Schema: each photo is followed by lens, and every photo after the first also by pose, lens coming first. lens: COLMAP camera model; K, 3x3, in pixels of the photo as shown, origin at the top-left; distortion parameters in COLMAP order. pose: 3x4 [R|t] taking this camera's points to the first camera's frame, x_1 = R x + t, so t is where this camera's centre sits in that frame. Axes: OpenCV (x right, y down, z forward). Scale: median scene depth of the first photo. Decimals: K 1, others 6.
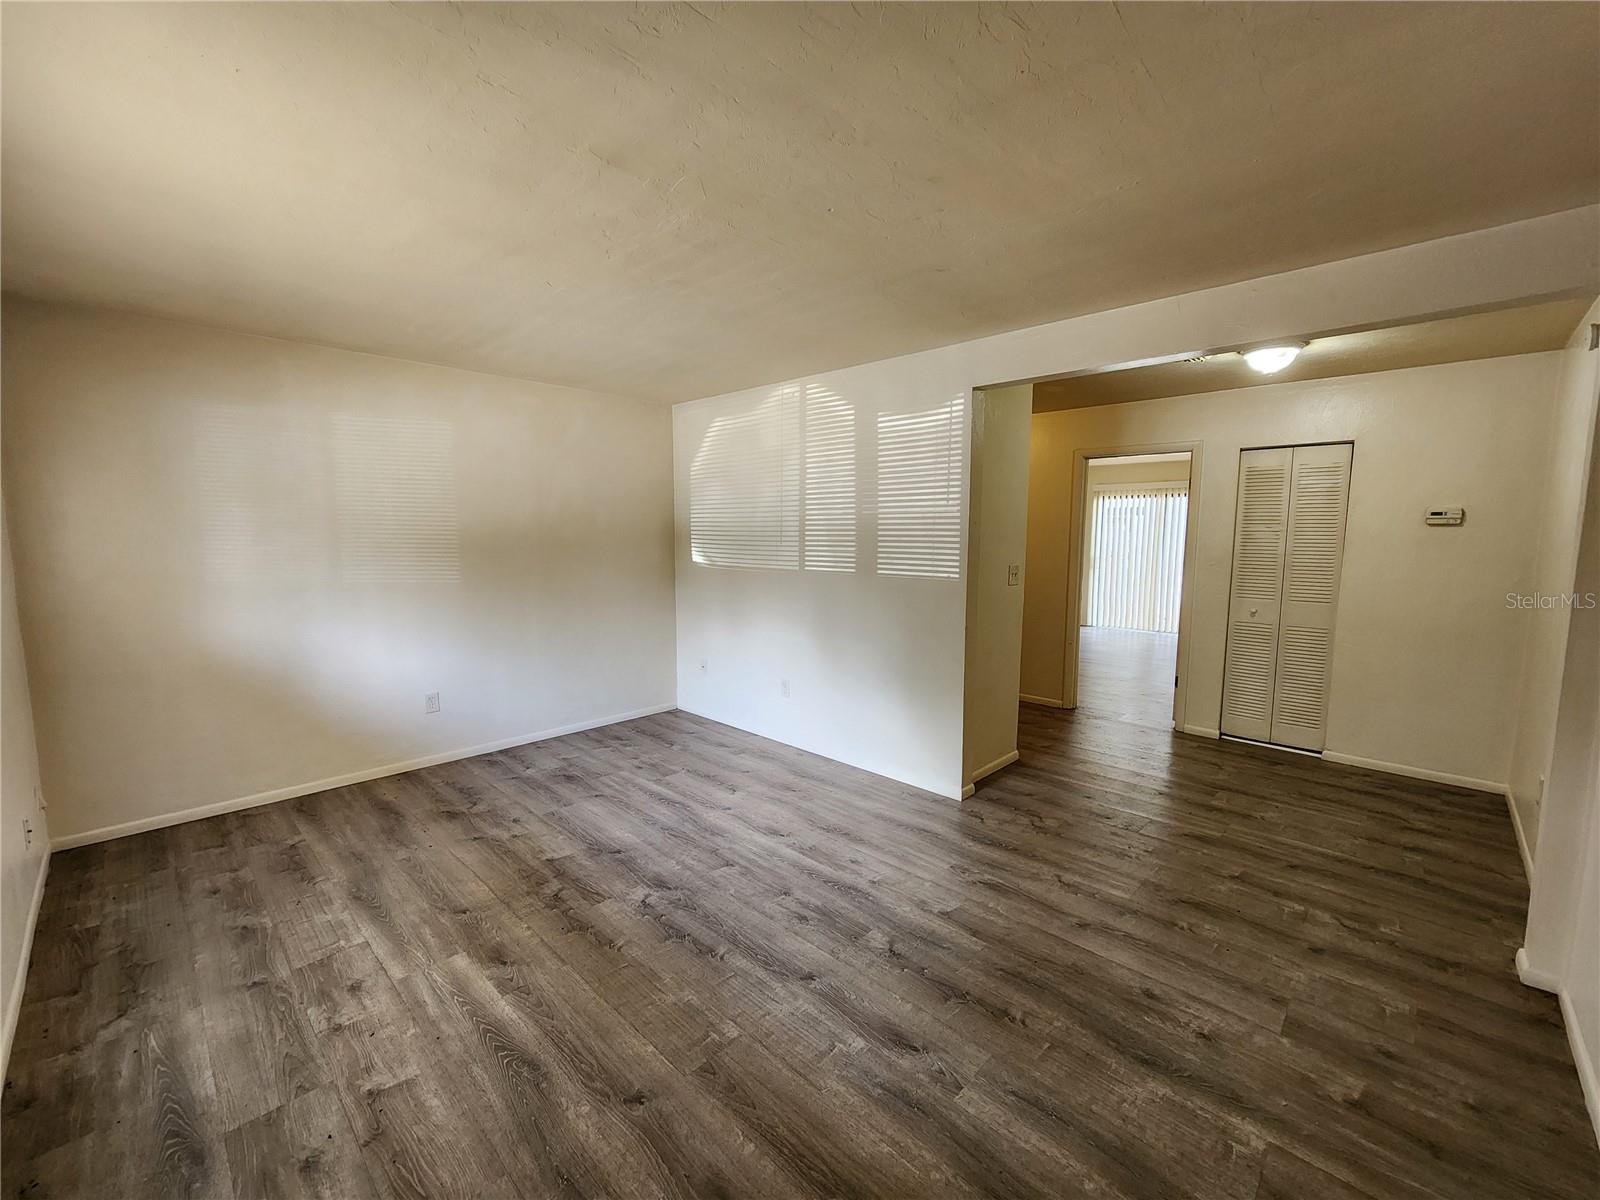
lens RADIAL K [[658.7, 0, 814.6], [0, 658.7, 602.1], [0, 0, 1]] dist [-0.000915, 0.000688]
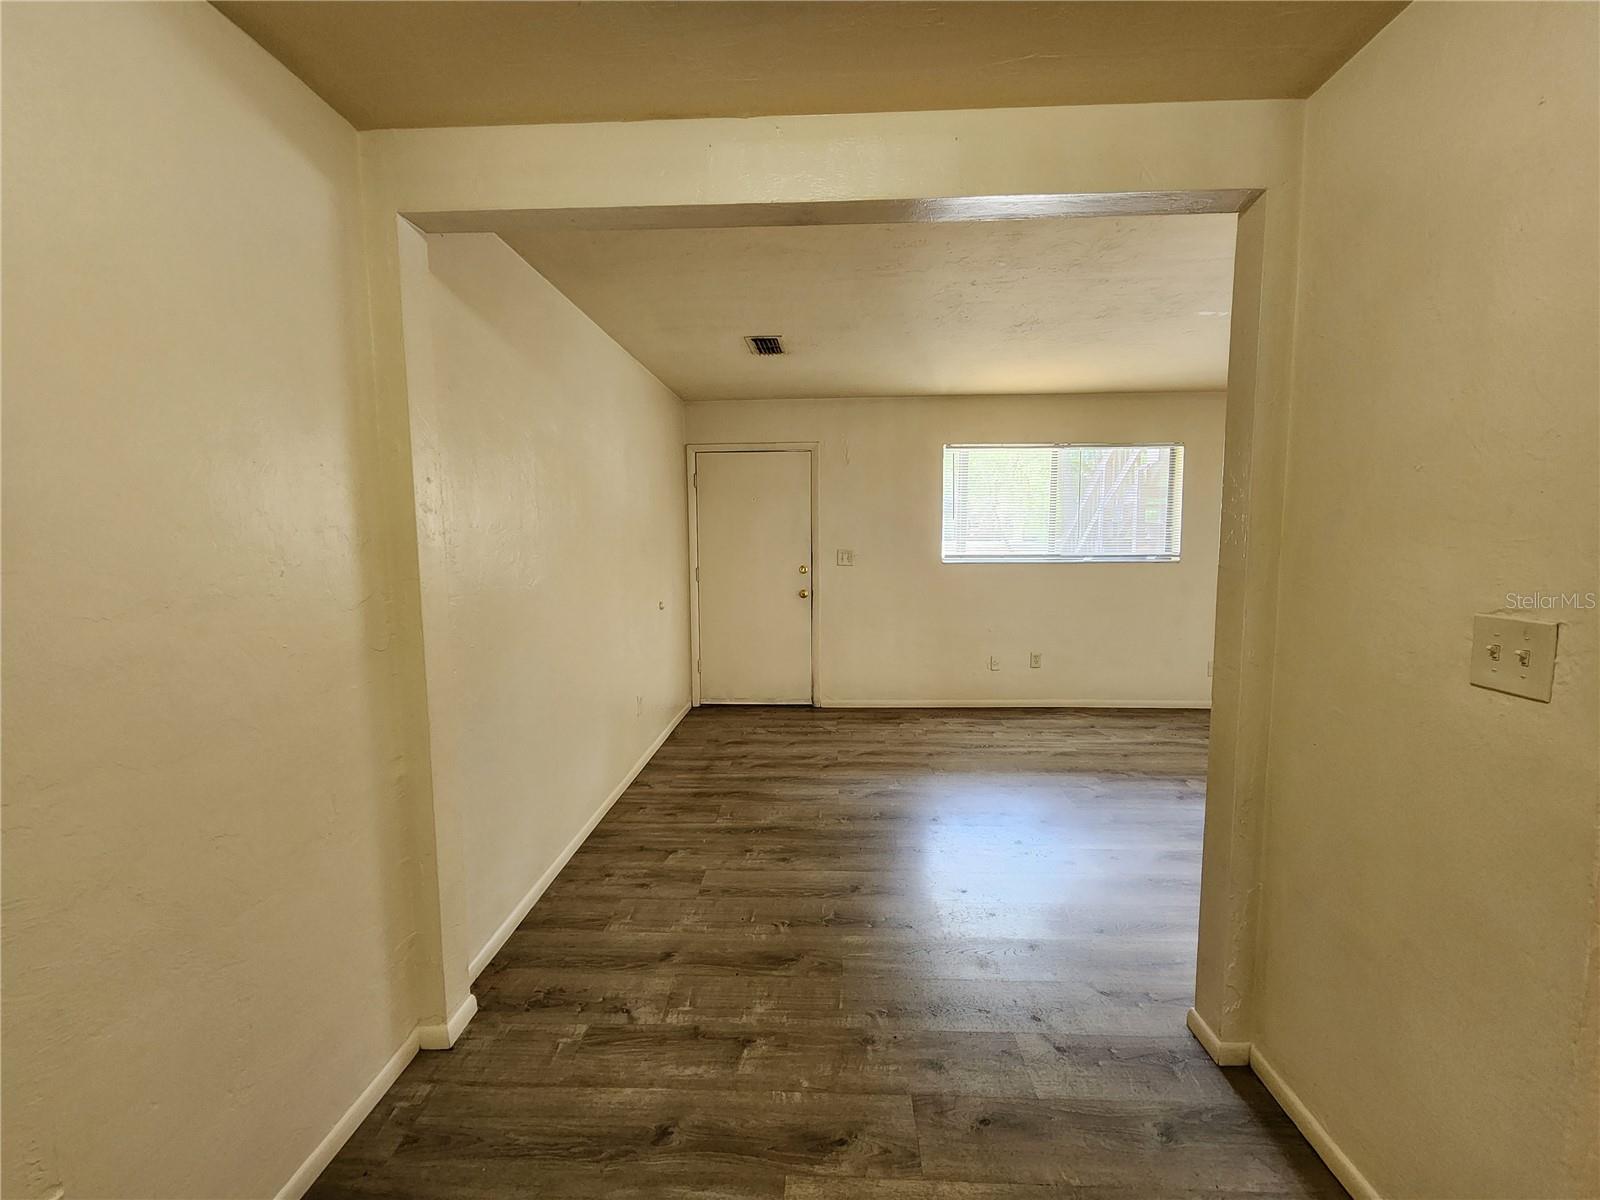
lens RADIAL K [[658.7, 0, 801.6], [0, 658.7, 596.8], [0, 0, 1]] dist [-0.000915, 0.000688]
pose [[-0.758274, 0.064605, -0.648727, 1.096723], [-0.064451, 0.982775, 0.173206, -0.149464], [0.648743, 0.173149, -0.741048, 1.594084]]
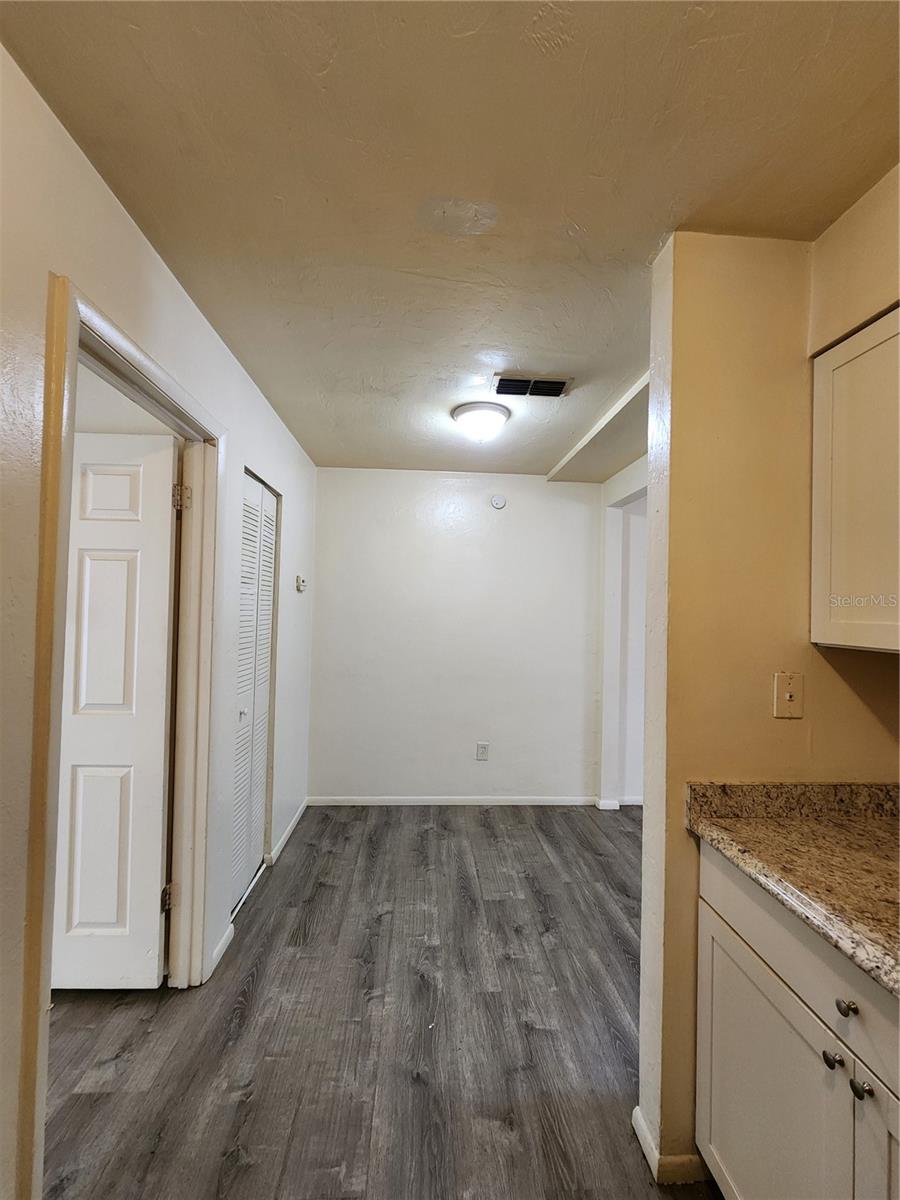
lens RADIAL K [[494.0, 0, 444.9], [0, 494.0, 598.7], [0, 0, 1]] dist [-0.000915, 0.000688]
pose [[-0.720425, -0.008457, 0.693481, 0.294542], [0.049018, 0.996804, 0.063078, -0.226367], [-0.691798, 0.079436, -0.717708, 2.170723]]
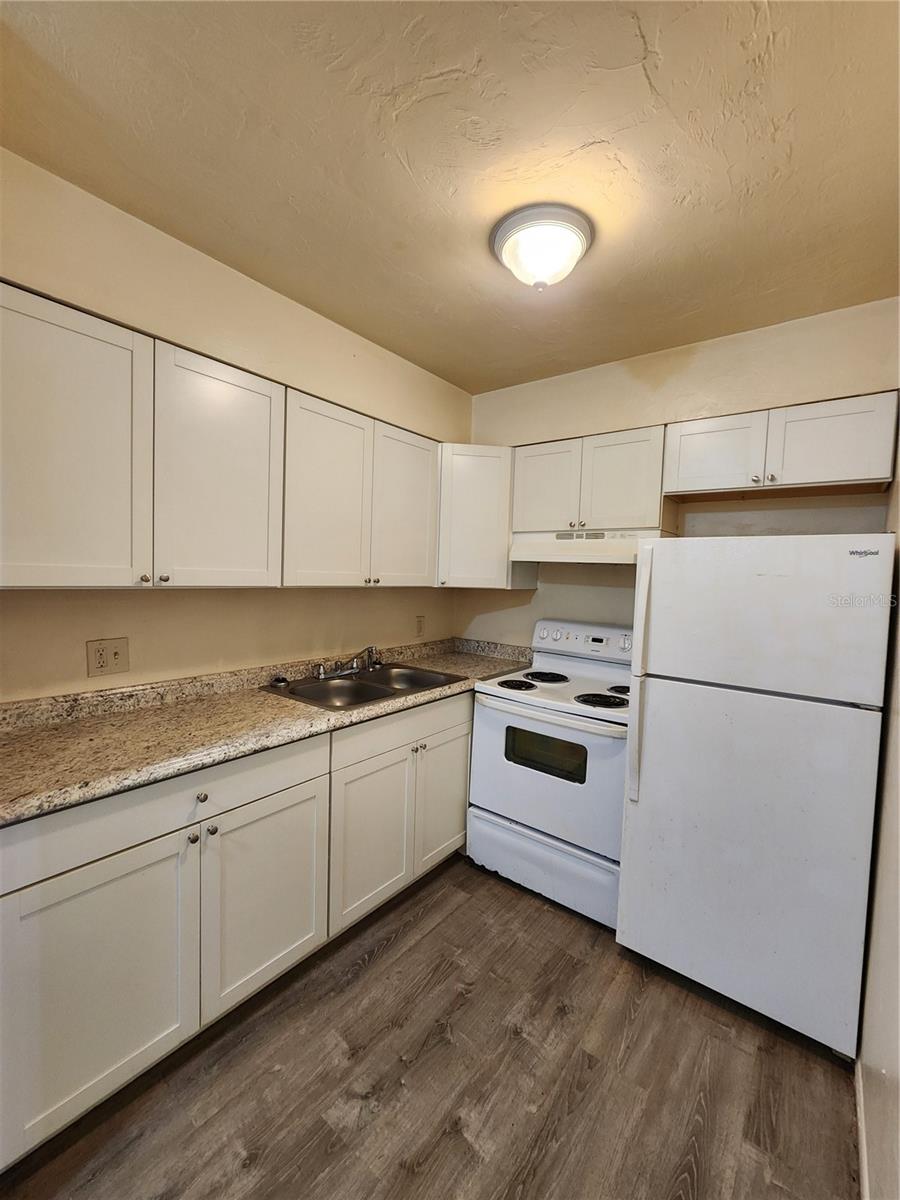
lens RADIAL K [[494.0, 0, 450.8], [0, 494.0, 600.3], [0, 0, 1]] dist [-0.000915, 0.000688]
pose [[0.093090, 0.055532, -0.994108, 0.883247], [-0.142482, 0.988910, 0.041899, -0.204998], [0.985410, 0.137742, 0.099970, 1.966173]]
